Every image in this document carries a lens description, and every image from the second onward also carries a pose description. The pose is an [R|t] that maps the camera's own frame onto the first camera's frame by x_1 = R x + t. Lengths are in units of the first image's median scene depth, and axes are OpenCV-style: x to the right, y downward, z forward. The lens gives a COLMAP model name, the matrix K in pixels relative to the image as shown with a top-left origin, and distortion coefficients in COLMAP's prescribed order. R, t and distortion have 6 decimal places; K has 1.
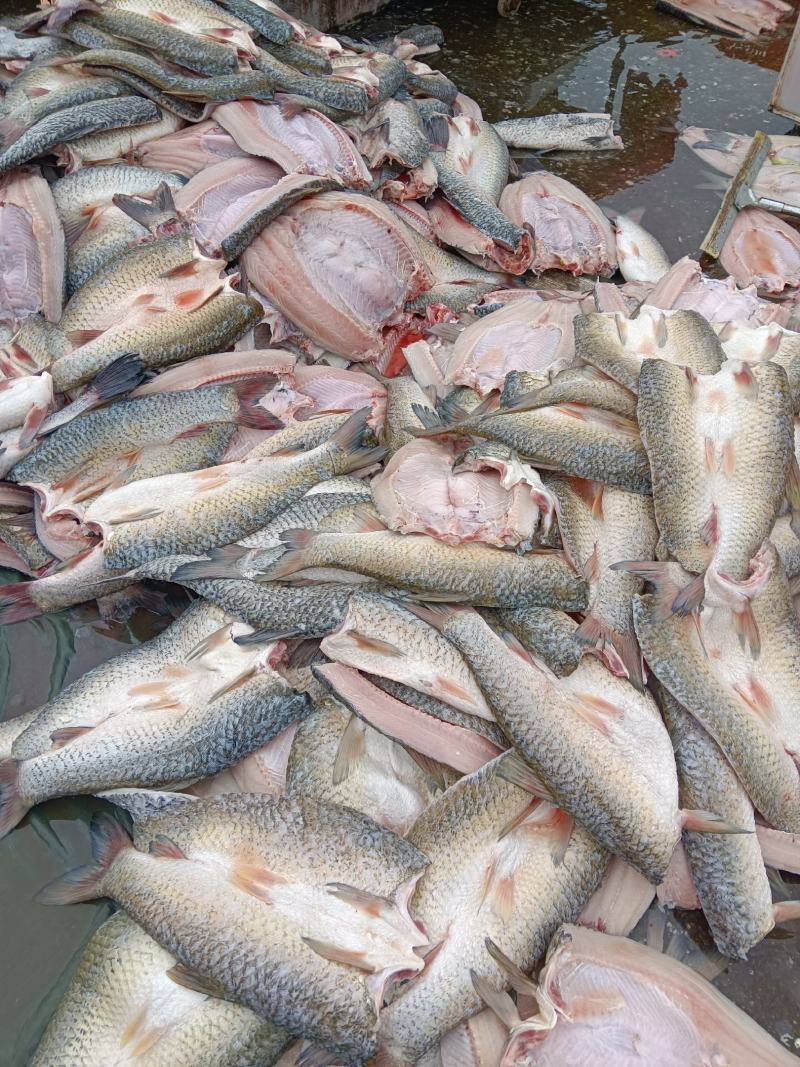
lens RADIAL K [[815.0, 0, 400.0], [0, 815.0, 533.5], [0, 0, 1]] dist [-0.004999, -0.011738]
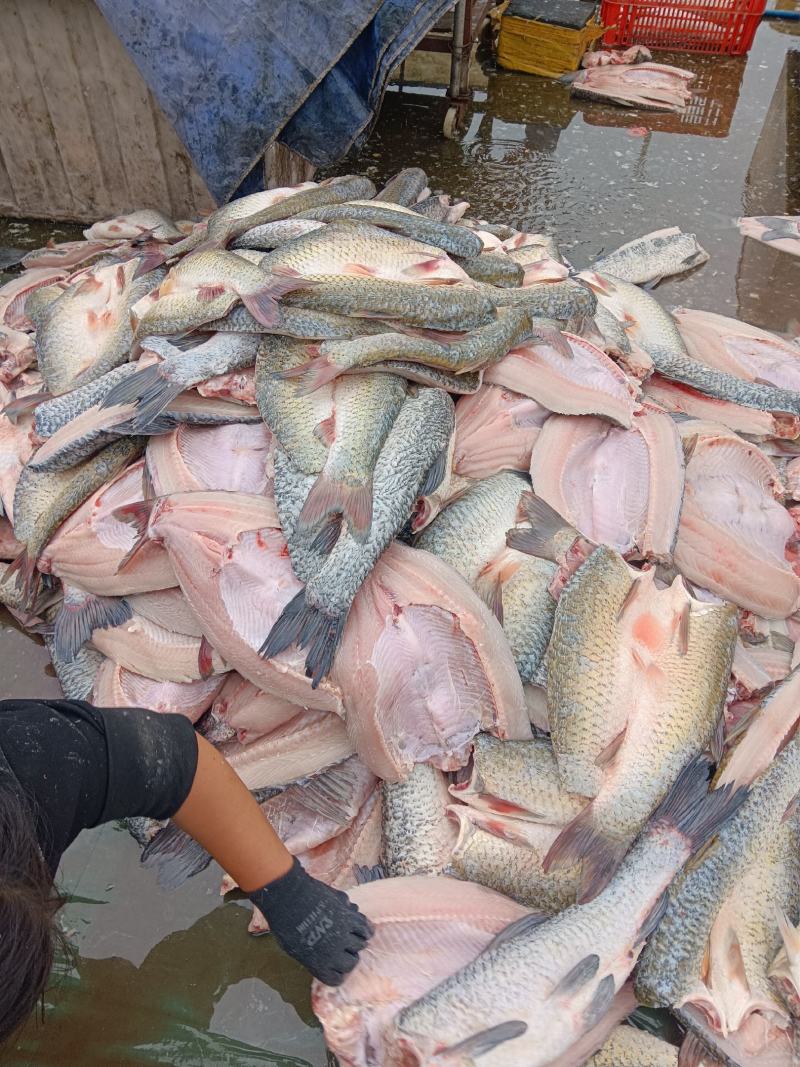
lens RADIAL K [[813.3, 0, 400.0], [0, 813.3, 533.5], [0, 0, 1]] dist [0.130931, -0.232680]
pose [[0.888449, -0.340275, 0.308011, -0.599000], [0.355694, 0.934580, 0.006488, -0.413442], [-0.290068, 0.103793, 0.951361, 0.298379]]
